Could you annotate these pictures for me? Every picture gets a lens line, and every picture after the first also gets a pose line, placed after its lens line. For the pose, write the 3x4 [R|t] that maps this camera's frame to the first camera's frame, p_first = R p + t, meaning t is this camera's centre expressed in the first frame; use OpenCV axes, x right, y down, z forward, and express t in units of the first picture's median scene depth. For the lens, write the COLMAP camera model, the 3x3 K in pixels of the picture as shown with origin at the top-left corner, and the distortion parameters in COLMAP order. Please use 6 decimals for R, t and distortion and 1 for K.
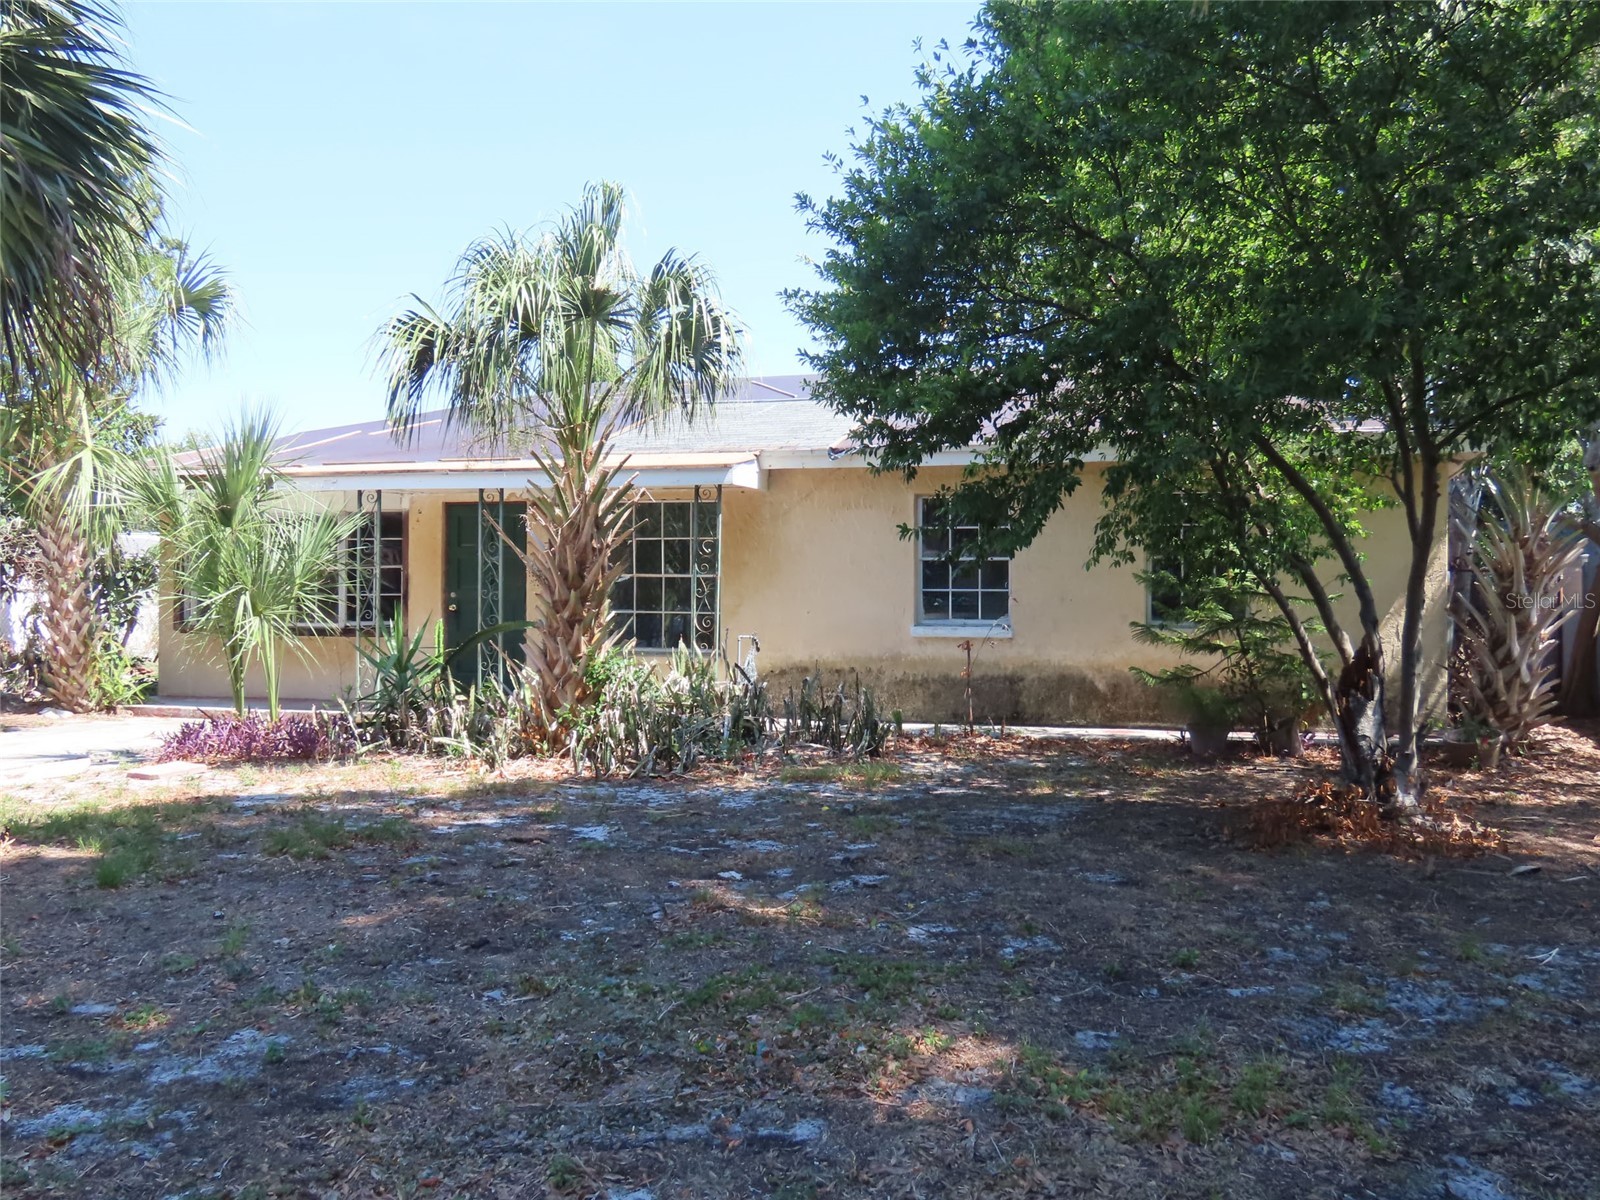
lens RADIAL K [[1546.6, 0, 800.0], [0, 1546.6, 600.0], [0, 0, 1]] dist [0.002124, 0.005251]
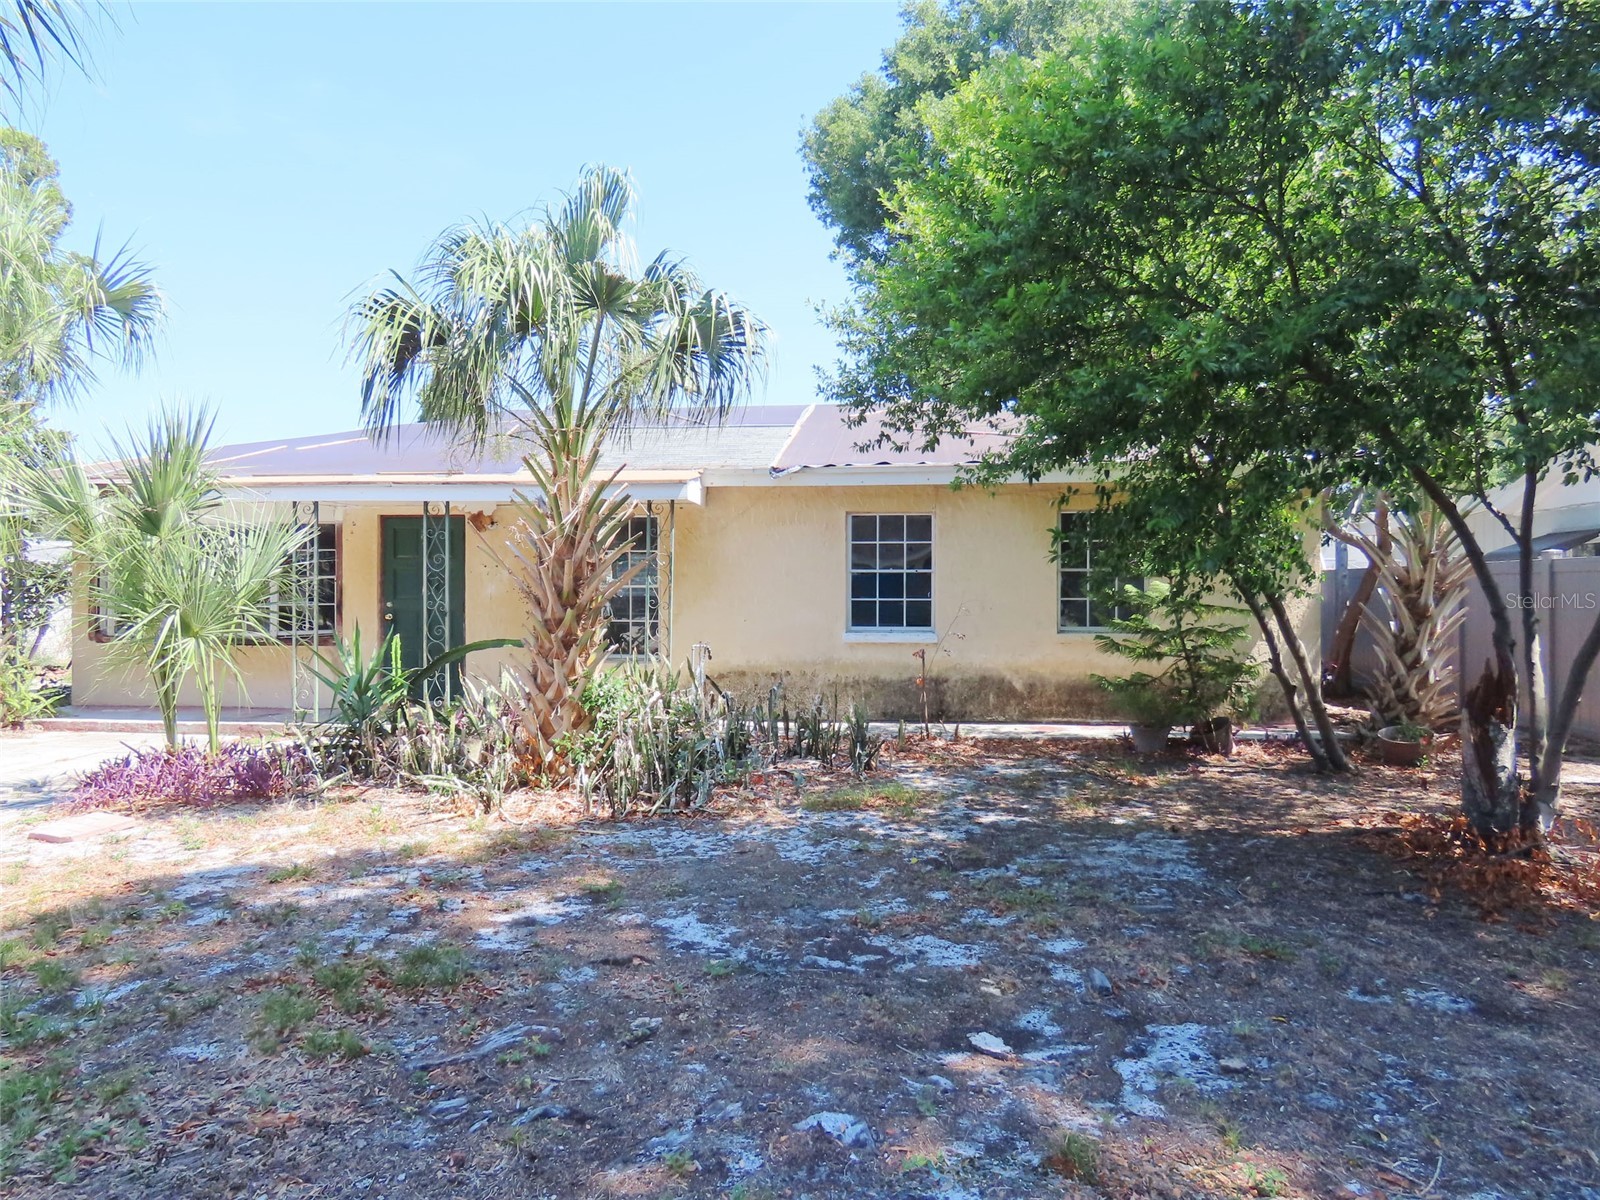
lens RADIAL K [[1072.9, 0, 800.0], [0, 1072.9, 600.0], [0, 0, 1]] dist [0.005018, -0.001828]
pose [[0.979683, -0.004595, 0.200502, -0.133026], [0.002978, 0.999961, 0.008368, -0.015303], [-0.200532, -0.007601, 0.979658, 0.323844]]
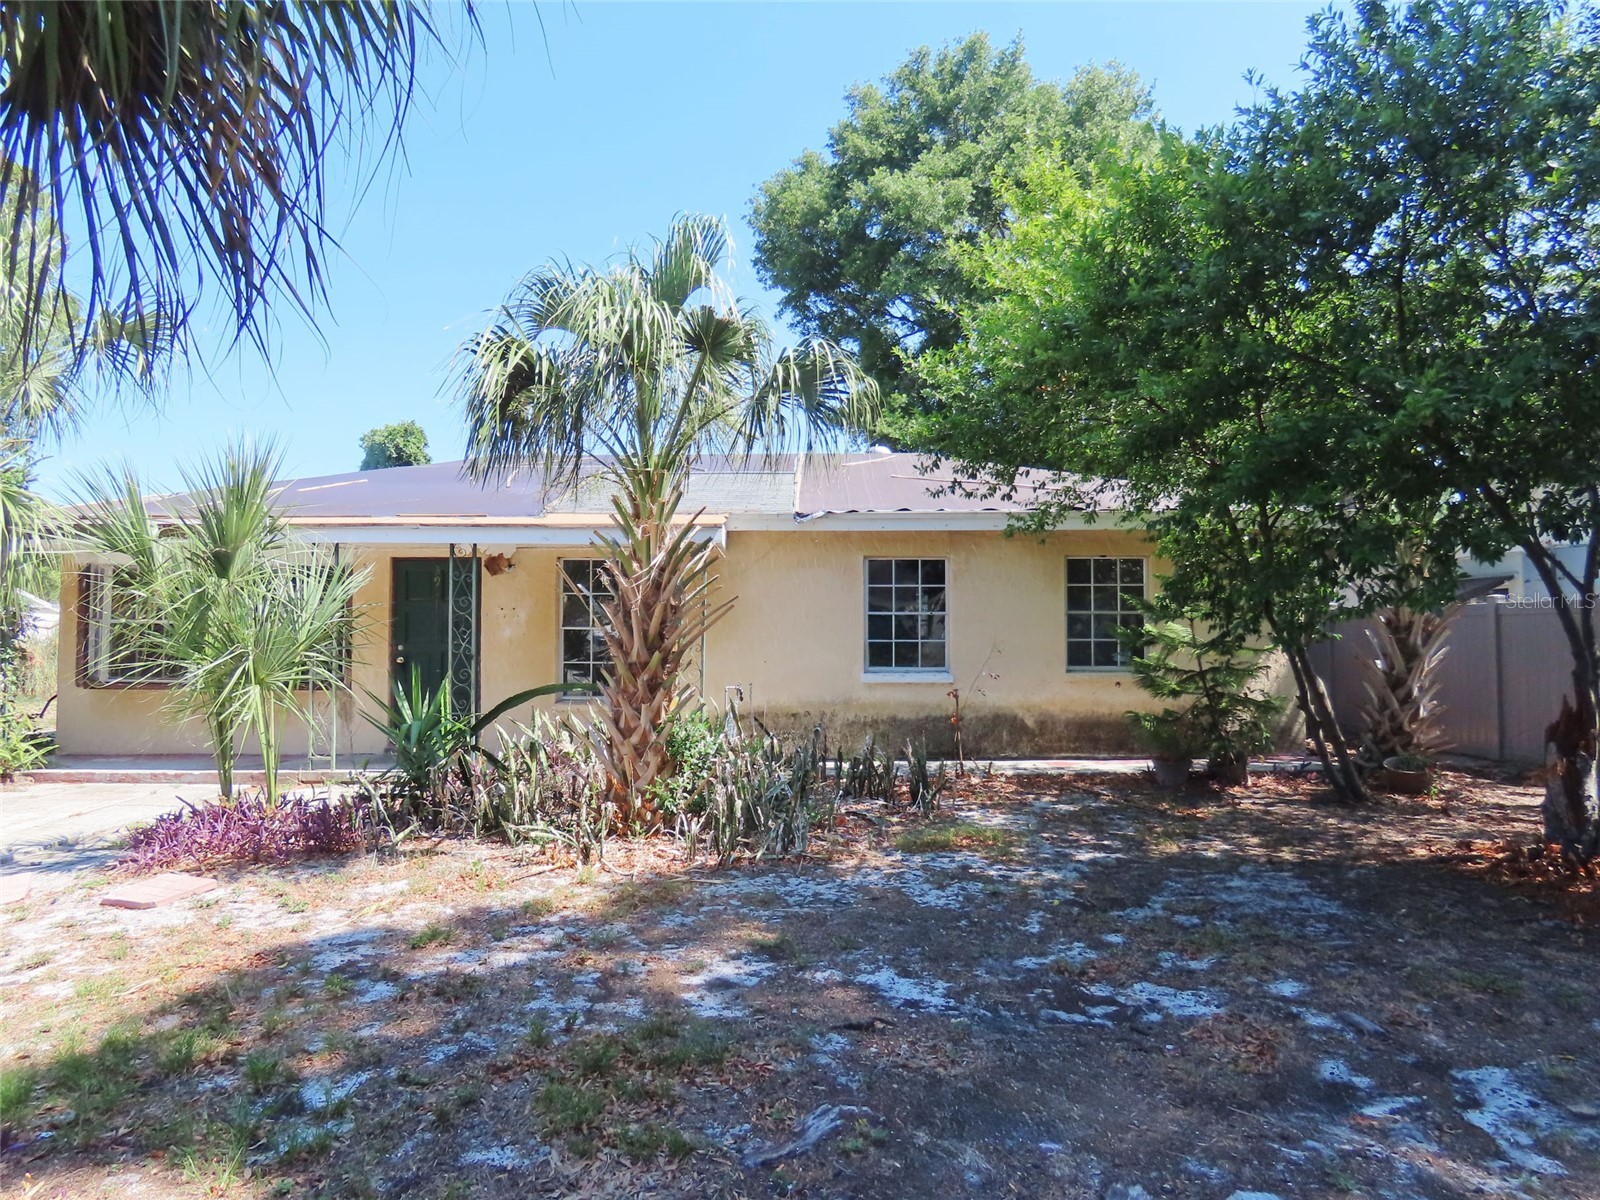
lens RADIAL K [[1011.5, 0, 800.0], [0, 1011.5, 600.0], [0, 0, 1]] dist [-0.007779, -0.001644]
pose [[0.953371, 0.003367, 0.301781, -0.234297], [0.006210, 0.999507, -0.030772, -0.017027], [-0.301735, 0.031211, 0.952881, 0.380958]]
